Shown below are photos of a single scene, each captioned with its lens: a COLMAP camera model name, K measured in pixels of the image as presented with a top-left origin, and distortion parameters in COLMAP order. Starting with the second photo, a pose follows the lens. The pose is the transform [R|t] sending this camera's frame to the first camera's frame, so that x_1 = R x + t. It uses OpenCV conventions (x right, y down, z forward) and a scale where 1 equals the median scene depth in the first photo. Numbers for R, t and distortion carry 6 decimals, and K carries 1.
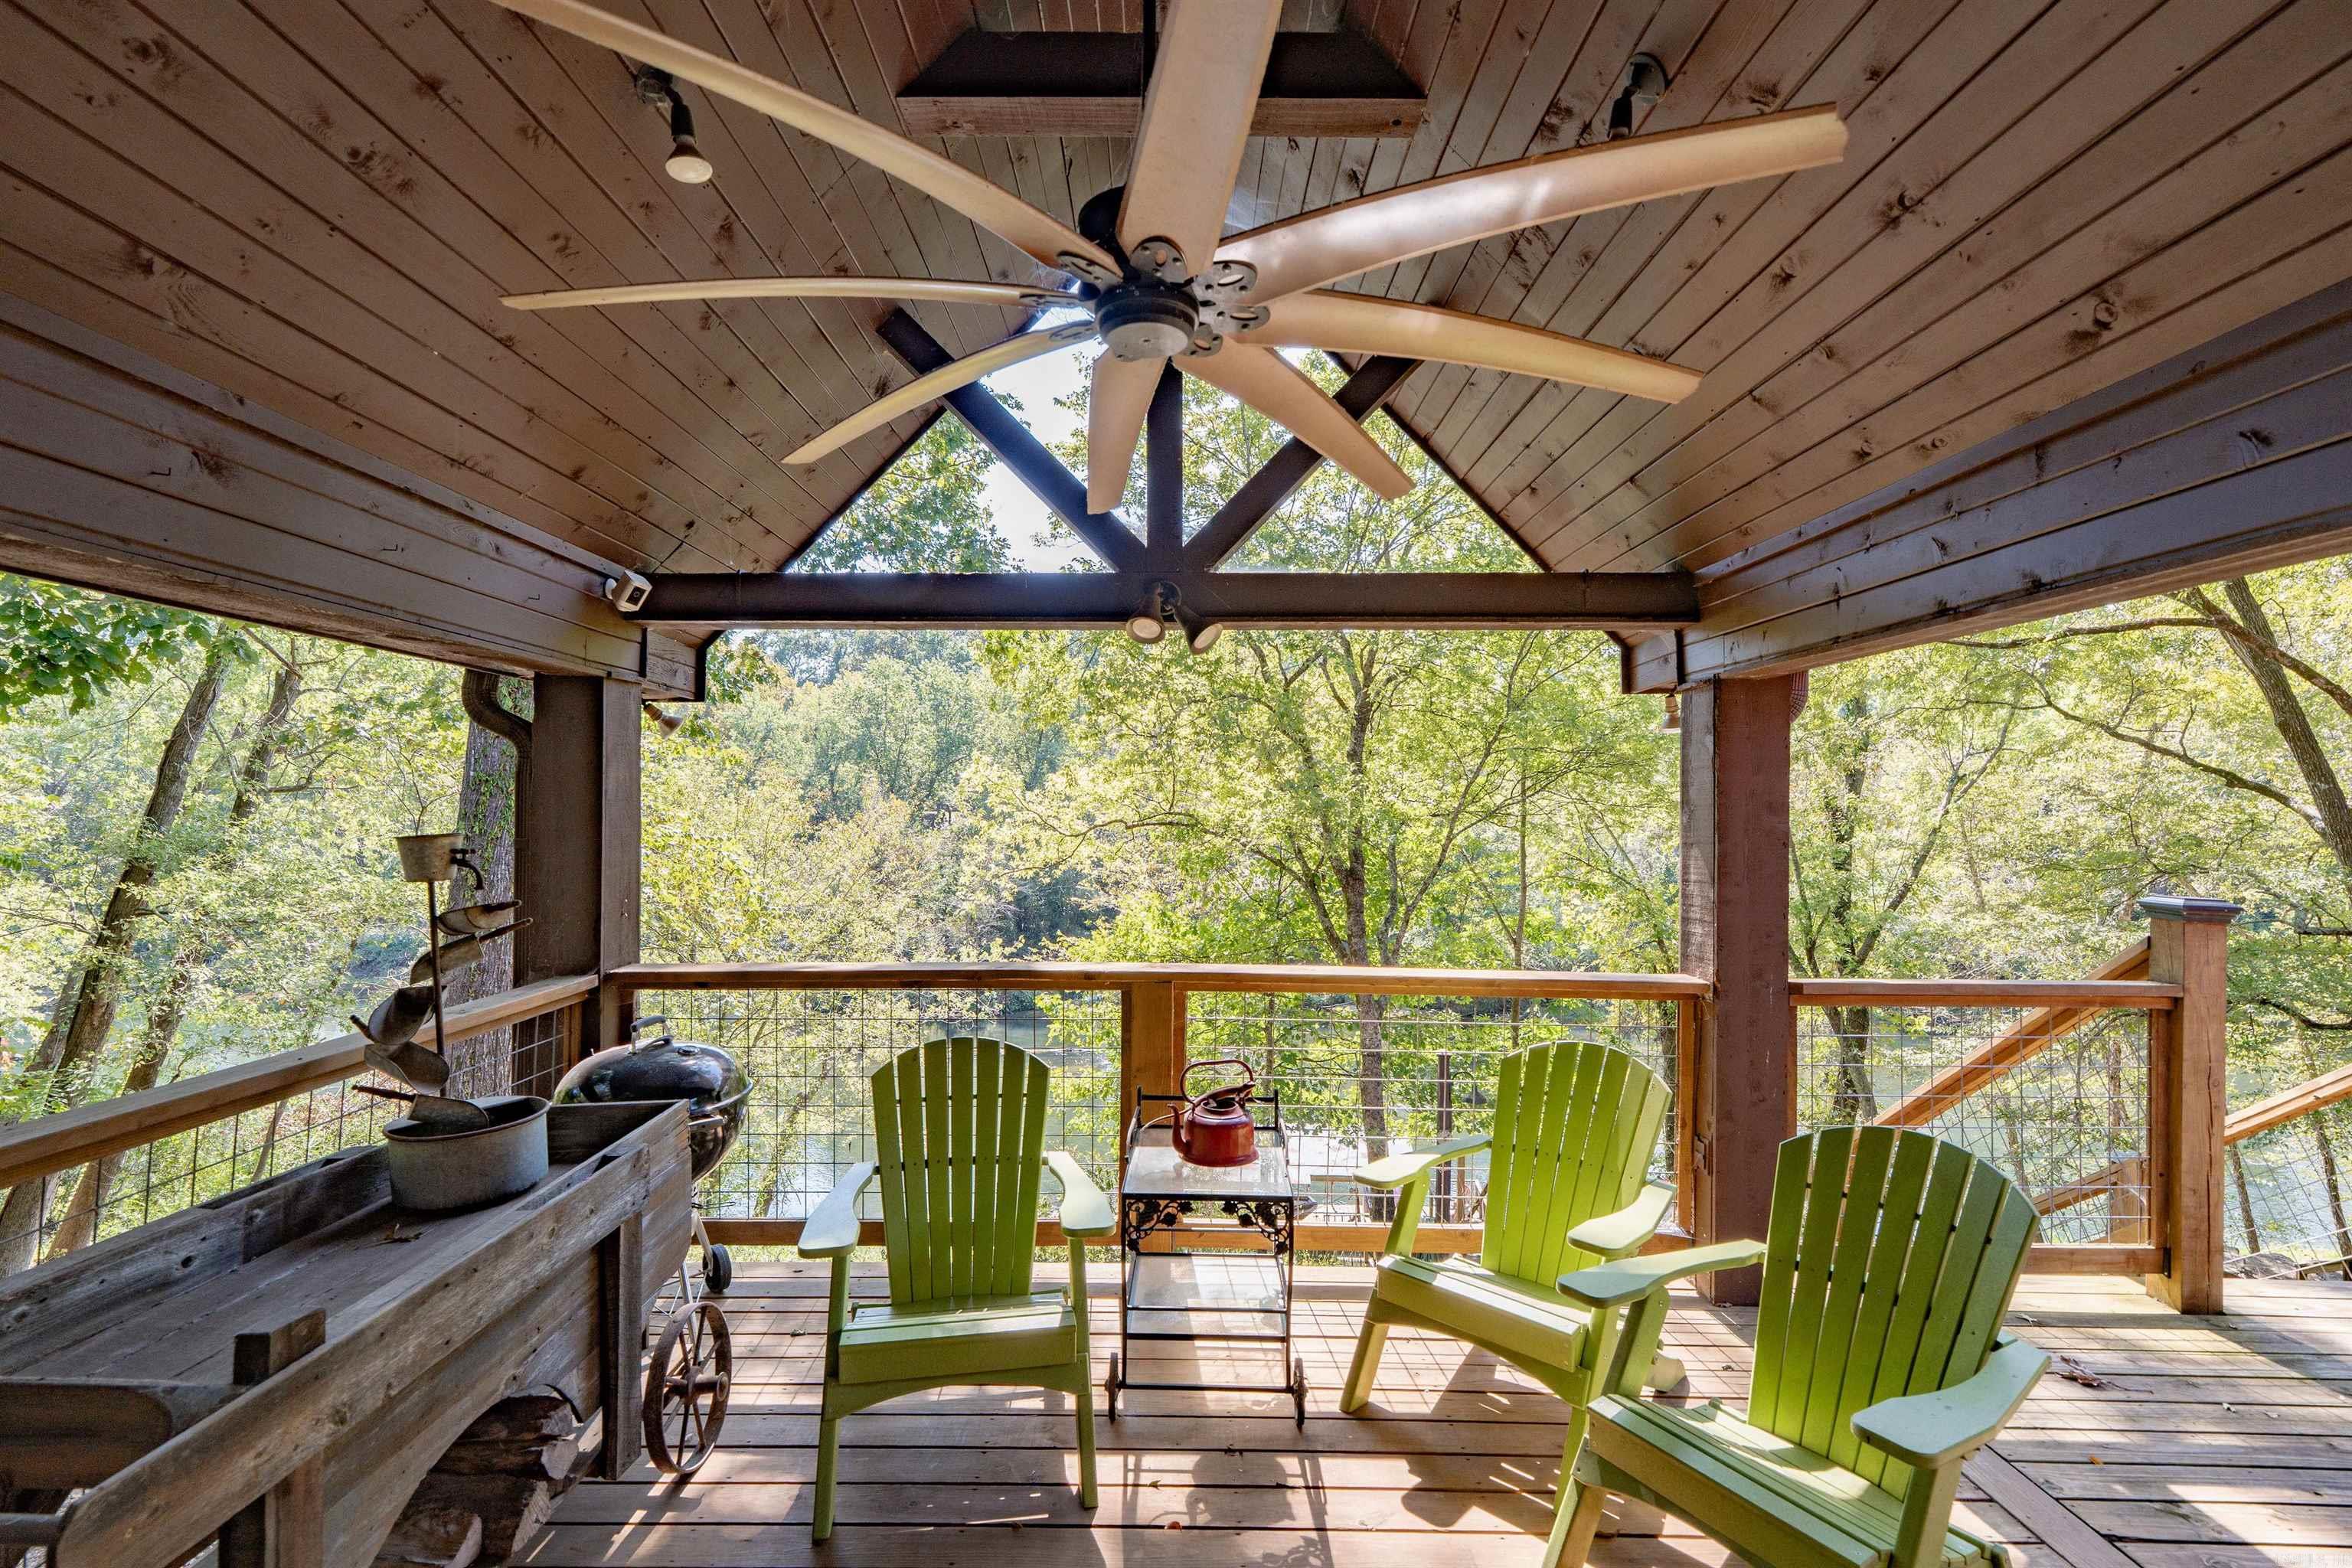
lens RADIAL K [[1077.7, 0, 1175.0], [0, 1077.7, 785.1], [0, 0, 1]] dist [-0.008690, 0.000358]
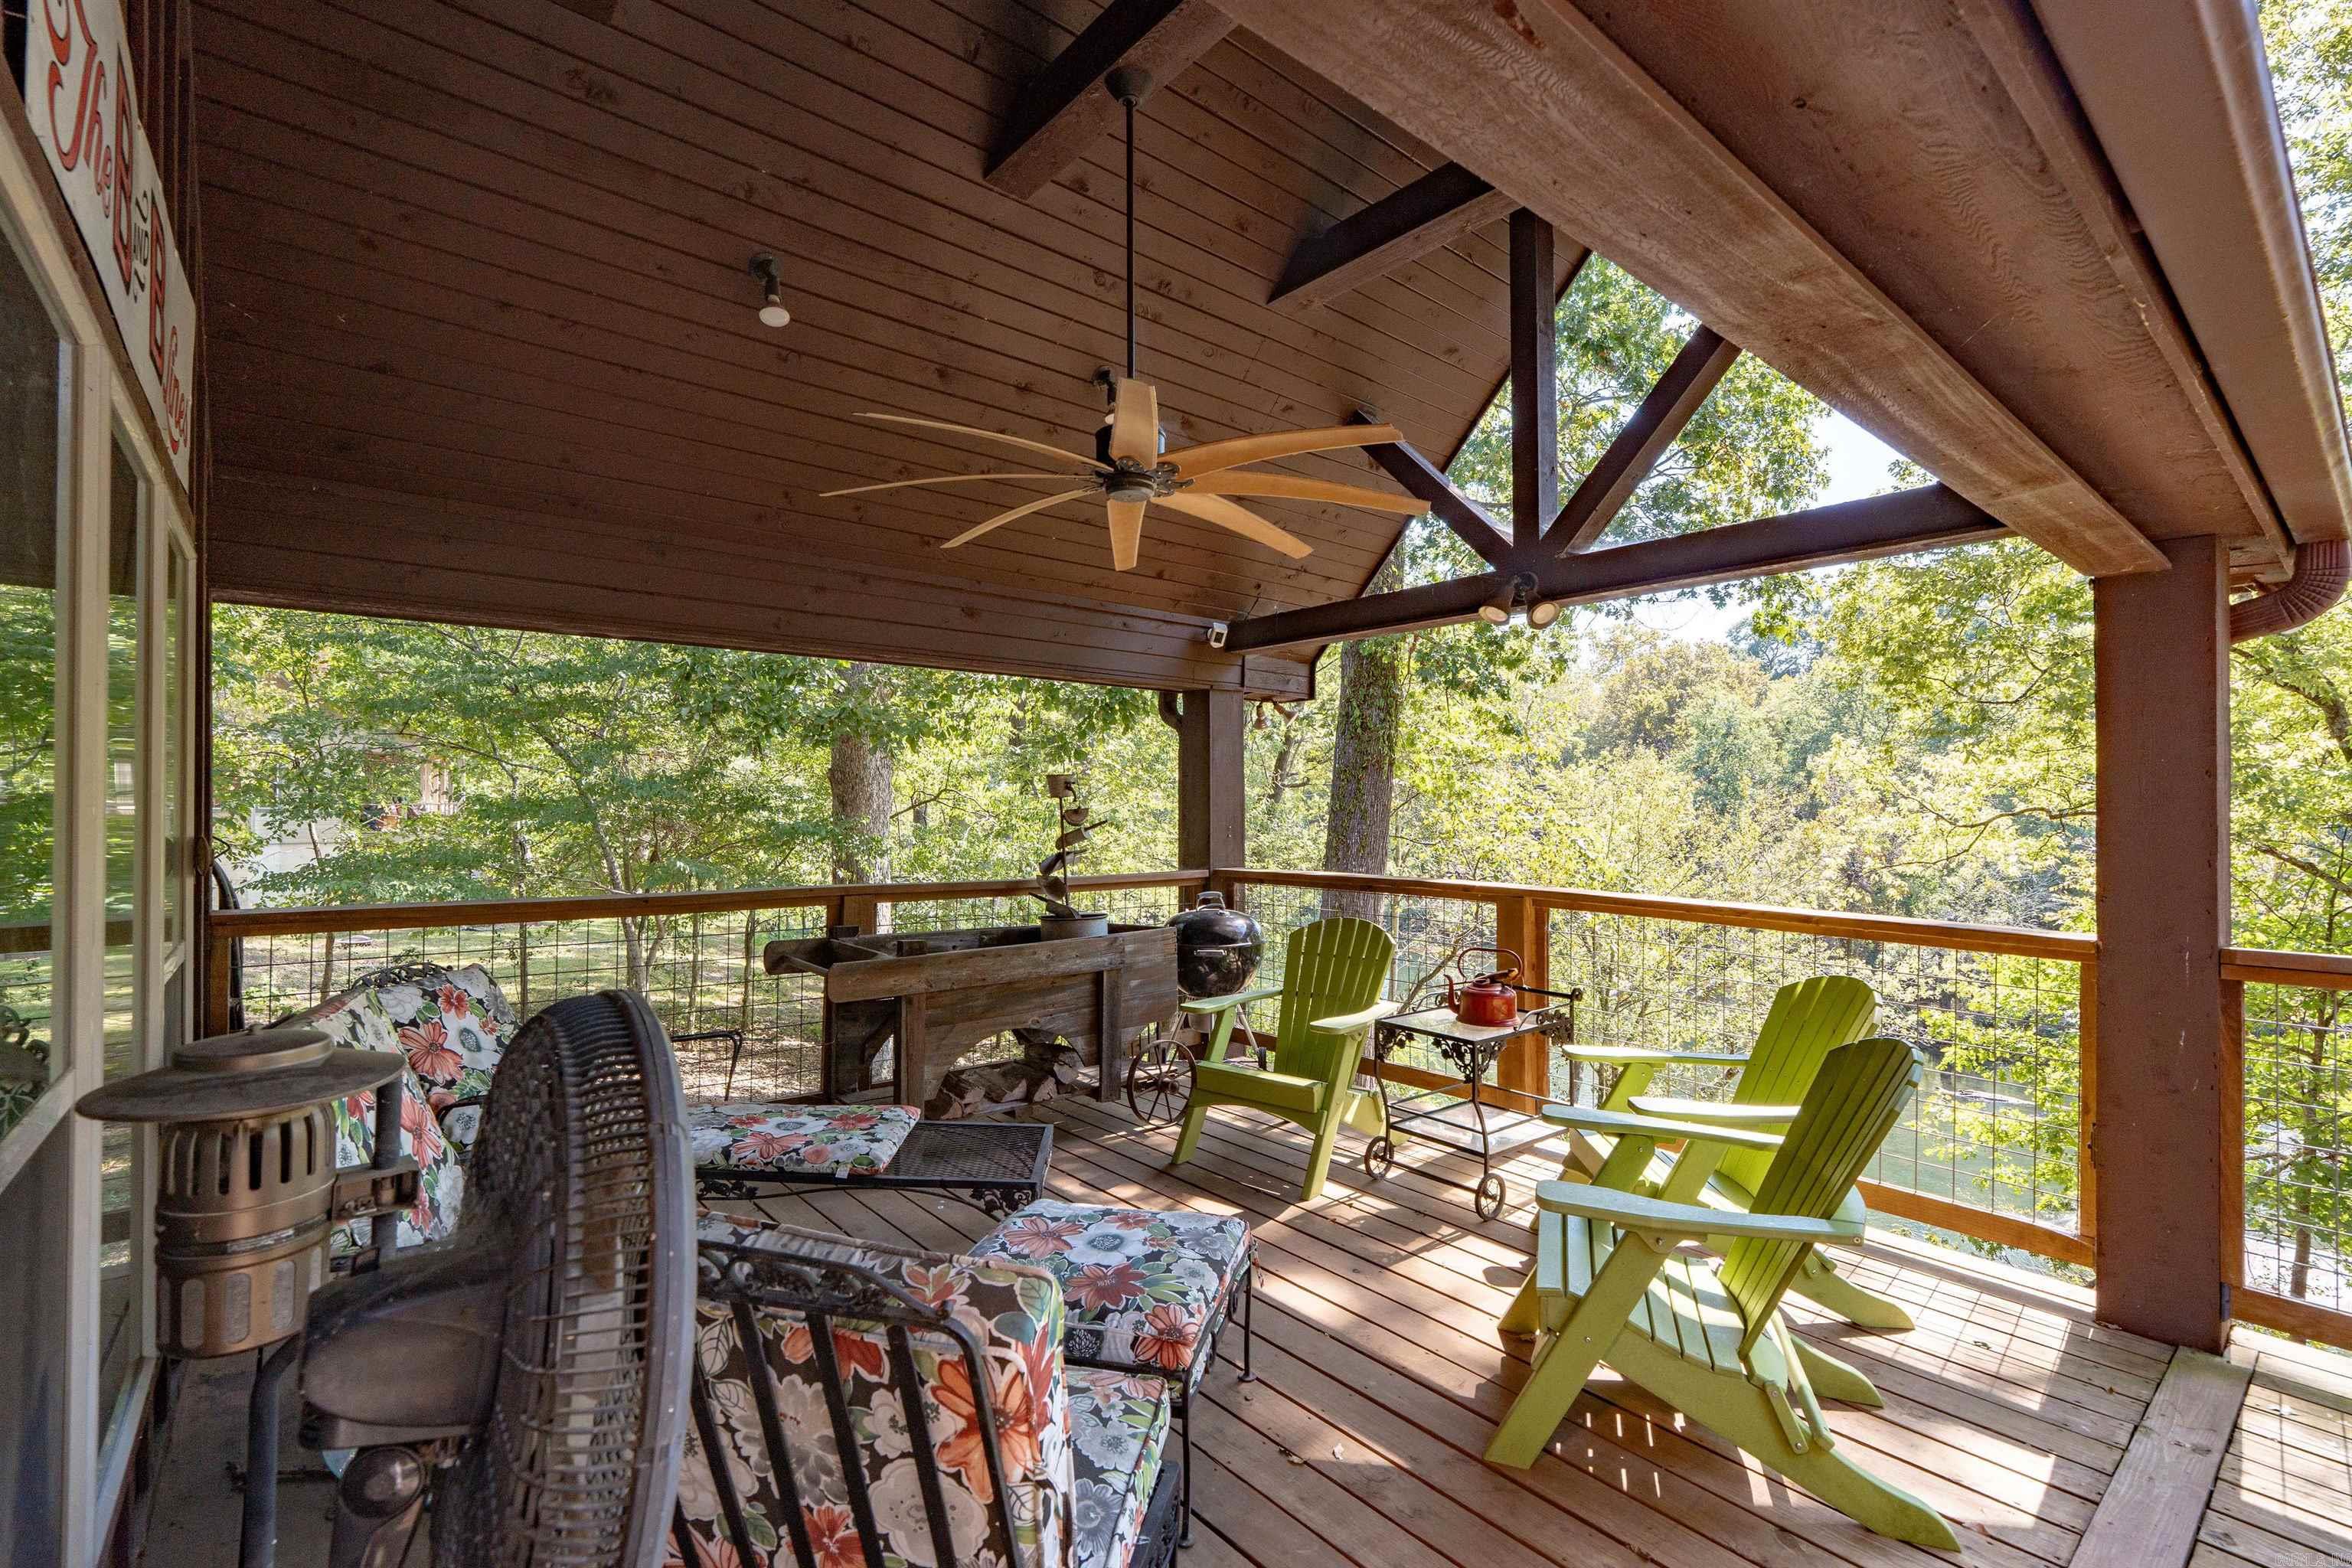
lens RADIAL K [[1054.5, 0, 1172.0], [0, 1054.5, 782.2], [0, 0, 1]] dist [-0.003305, 0.000517]
pose [[0.643032, -0.017013, -0.765651, 0.145560], [0.014154, 0.999846, -0.010329, 0.012709], [0.765709, -0.004195, 0.643174, -0.017929]]
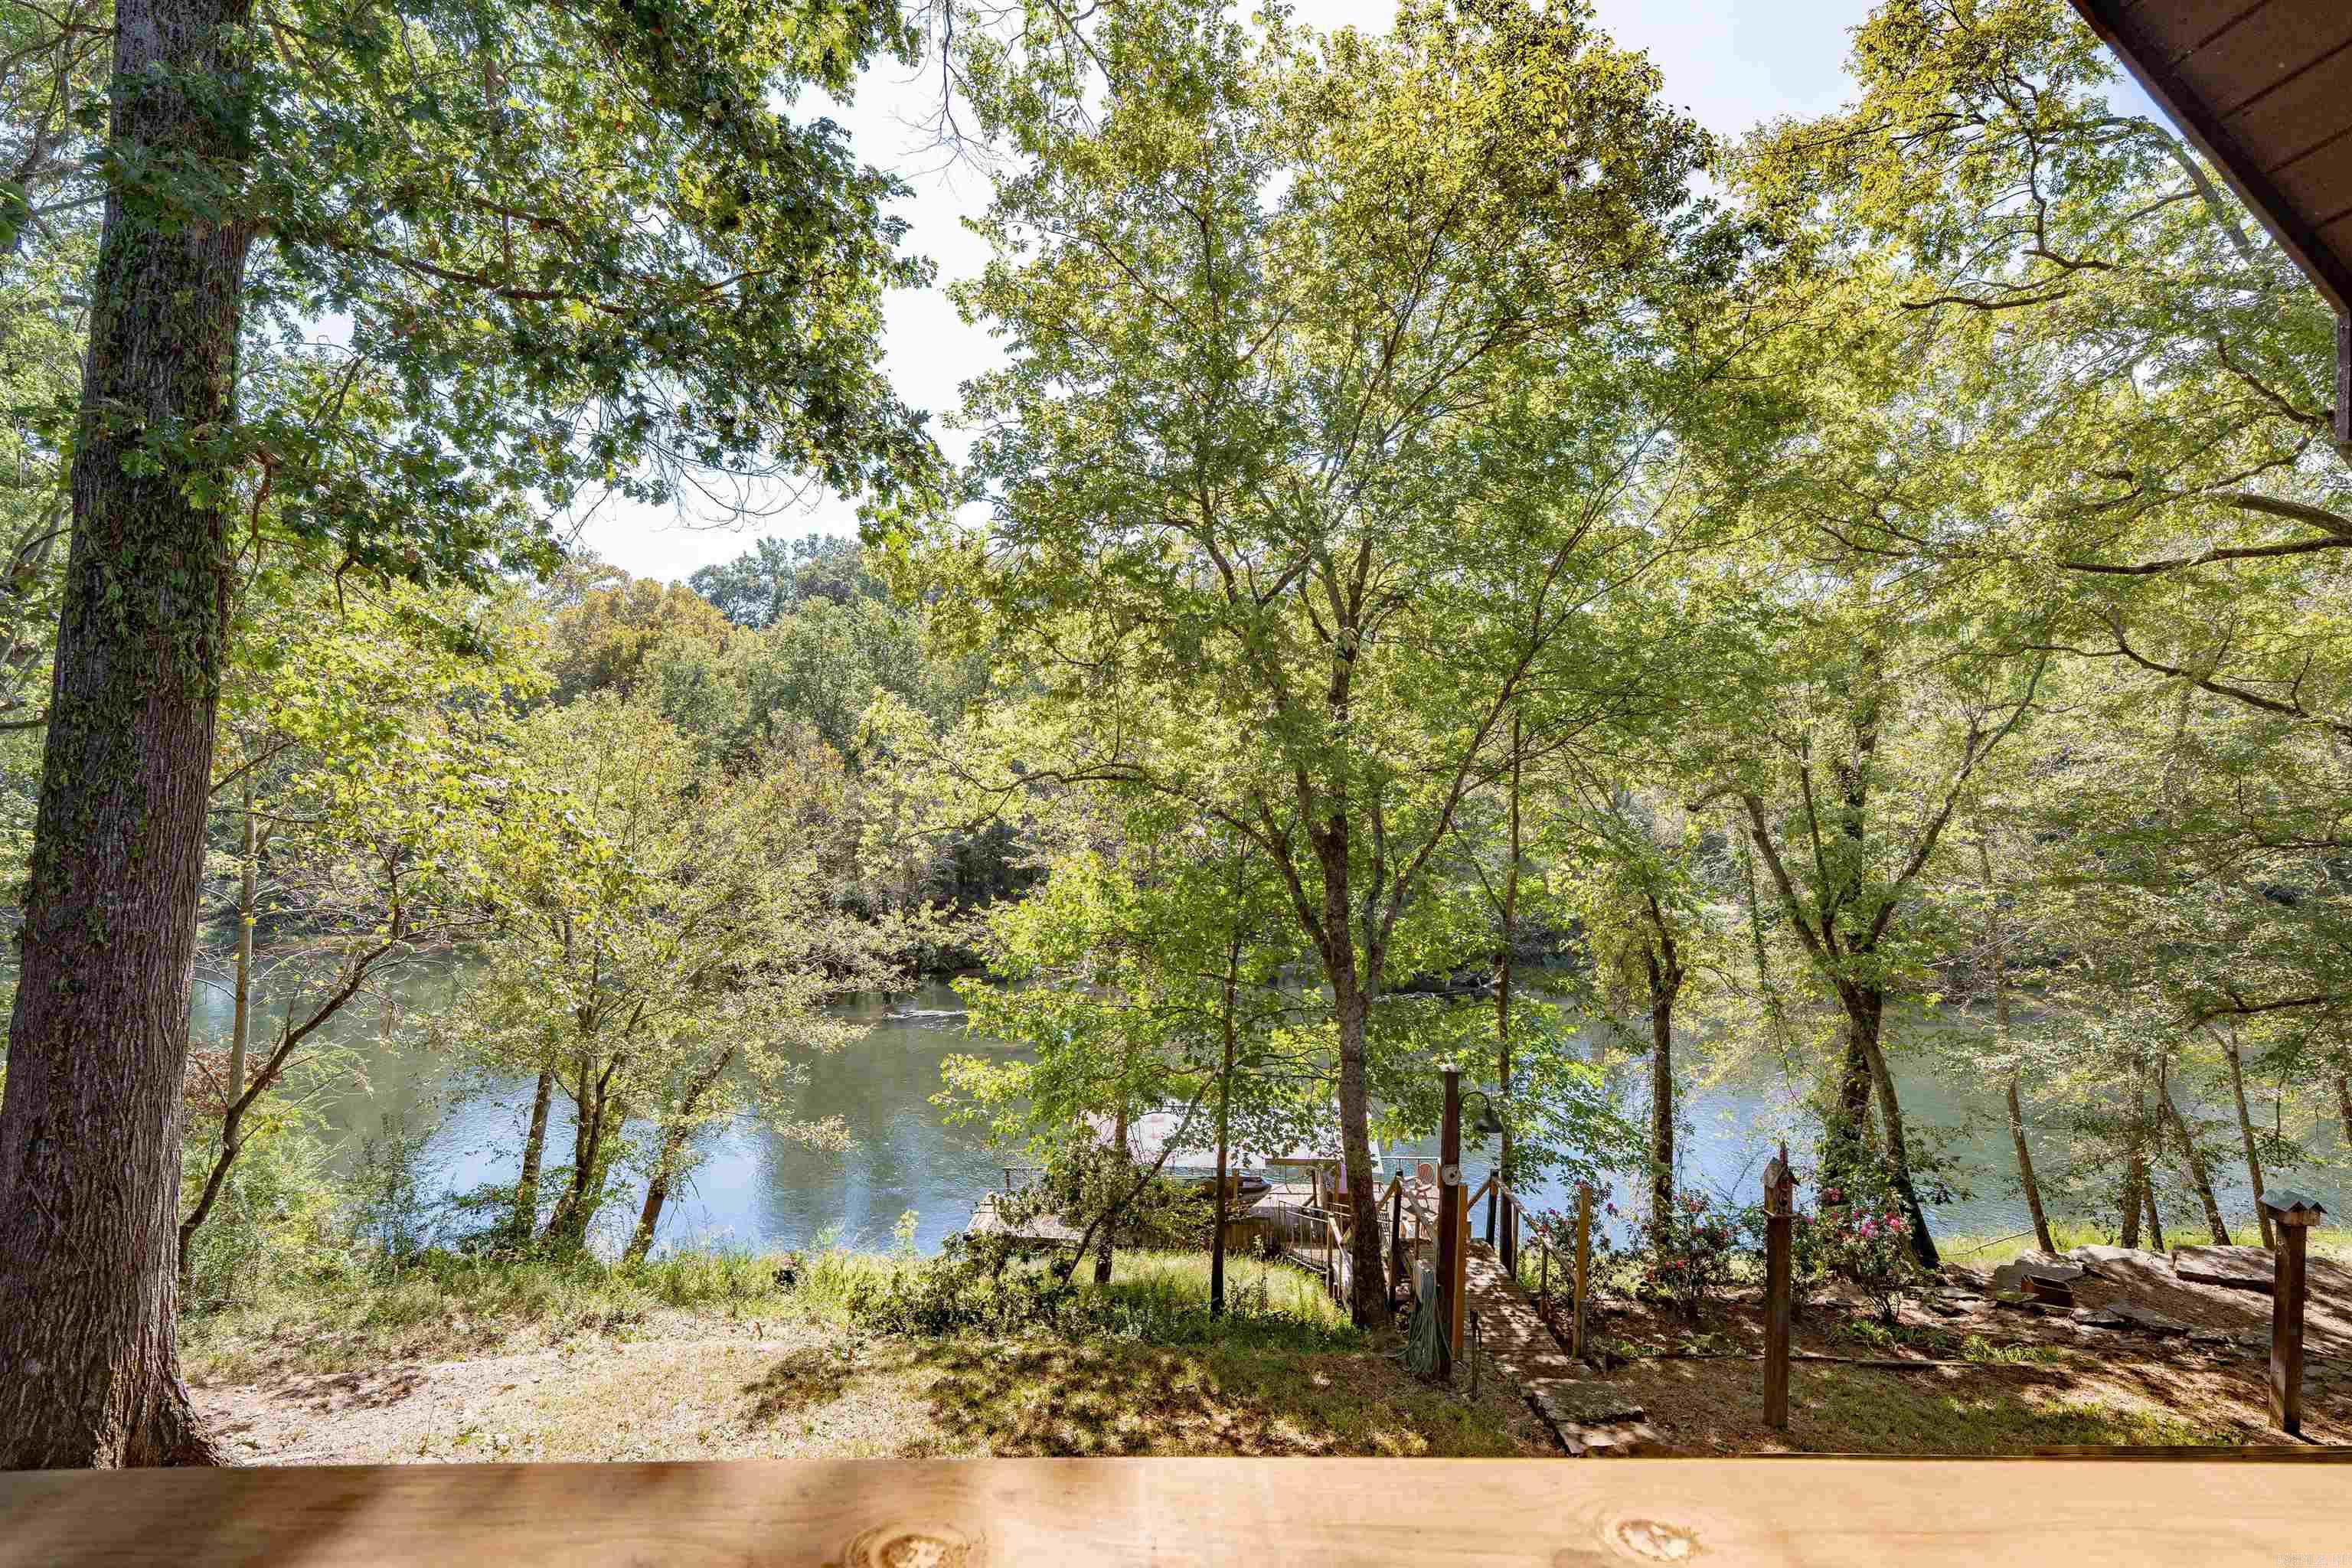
lens RADIAL K [[1064.1, 0, 1173.2], [0, 1064.1, 790.5], [0, 0, 1]] dist [-0.003011, 0.000136]
pose [[0.998925, 0.008686, 0.045527, 0.004645], [-0.010932, 0.998722, 0.049335, 0.004819], [-0.045040, -0.049779, 0.997744, 0.184464]]
